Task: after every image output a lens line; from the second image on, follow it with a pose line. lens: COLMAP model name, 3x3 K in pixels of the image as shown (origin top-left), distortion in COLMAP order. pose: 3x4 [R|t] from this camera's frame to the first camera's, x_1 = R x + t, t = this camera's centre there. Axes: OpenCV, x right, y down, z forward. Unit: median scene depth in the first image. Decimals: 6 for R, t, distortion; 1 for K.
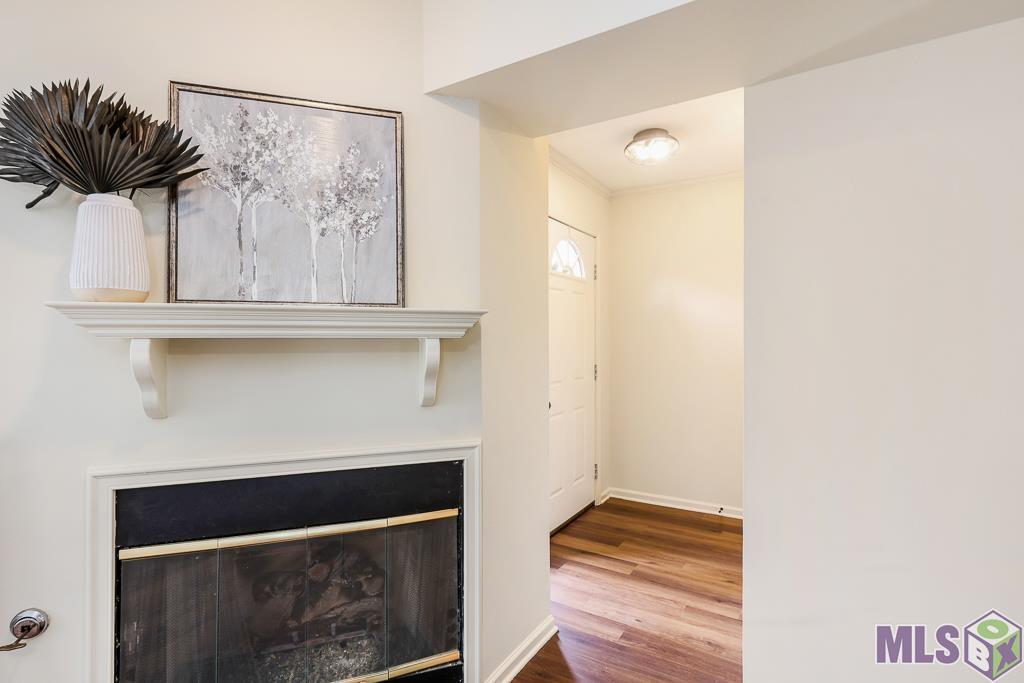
lens RADIAL K [[485.6, 0, 484.0], [0, 485.6, 336.4], [0, 0, 1]] dist [0.000842, 0.001441]
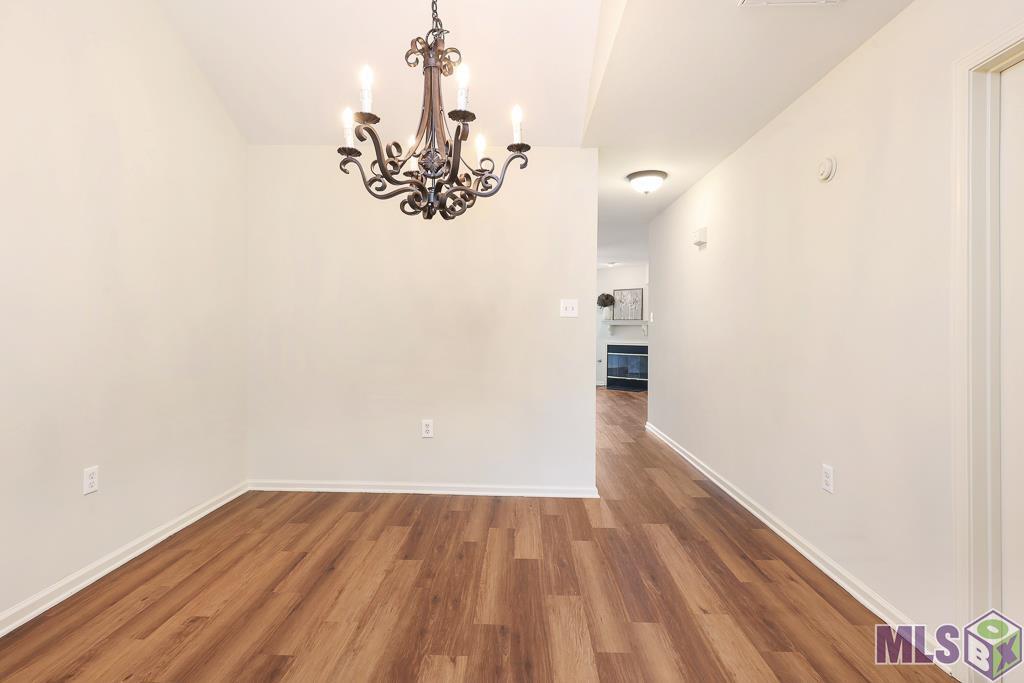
lens RADIAL K [[498.4, 0, 512.0], [0, 498.4, 341.5], [0, 0, 1]] dist [0.000202, 0.000415]
pose [[0.484534, 0.042185, -0.873755, 5.135846], [-0.004290, 0.998939, 0.045850, -0.081667], [0.874762, -0.018468, 0.484201, -3.934157]]
